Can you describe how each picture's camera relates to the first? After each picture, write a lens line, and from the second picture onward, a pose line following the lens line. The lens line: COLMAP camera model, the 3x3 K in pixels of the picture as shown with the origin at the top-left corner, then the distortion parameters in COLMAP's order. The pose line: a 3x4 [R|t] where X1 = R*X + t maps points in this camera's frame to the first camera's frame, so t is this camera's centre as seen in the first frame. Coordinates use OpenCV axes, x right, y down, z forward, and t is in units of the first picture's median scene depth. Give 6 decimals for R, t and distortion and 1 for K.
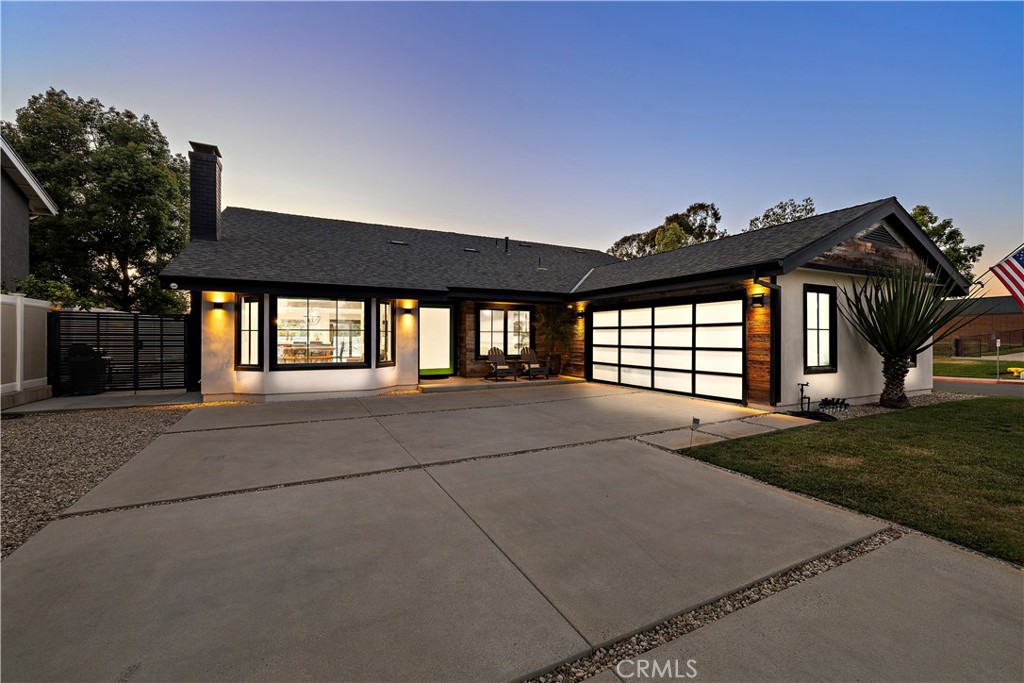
lens RADIAL K [[426.8, 0, 518.1], [0, 426.8, 337.2], [0, 0, 1]] dist [-0.001812, -0.000180]
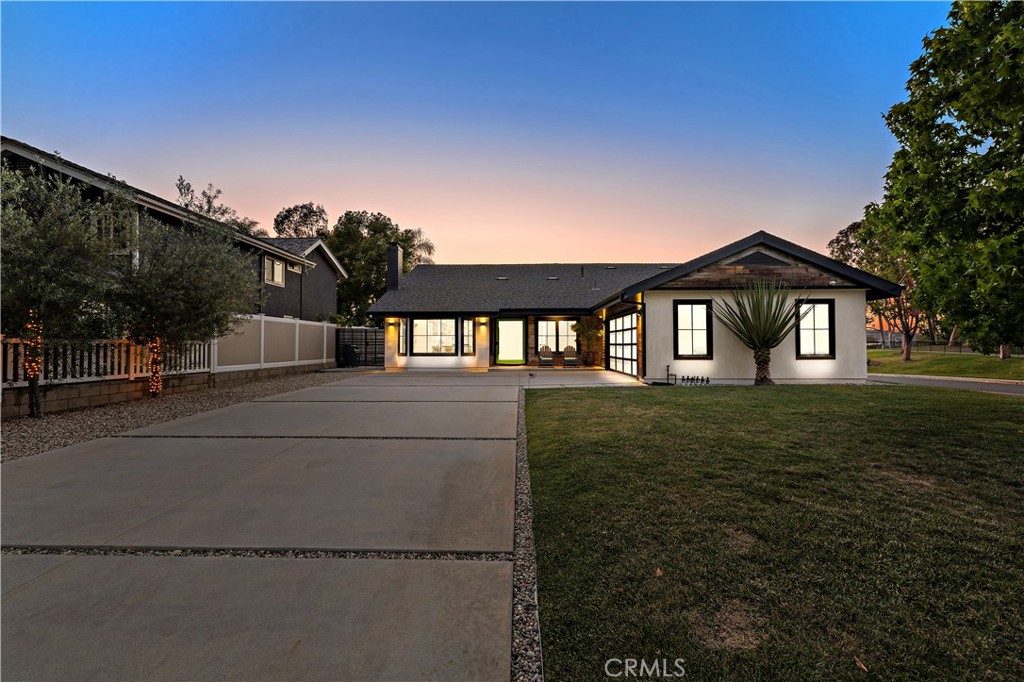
lens RADIAL K [[426.8, 0, 518.1], [0, 426.8, 336.7], [0, 0, 1]] dist [-0.001812, -0.000180]
pose [[0.881681, -0.013286, -0.471659, 0.709619], [0.003768, 0.999770, -0.021117, 0.027927], [0.471831, 0.016841, 0.881528, -0.464314]]
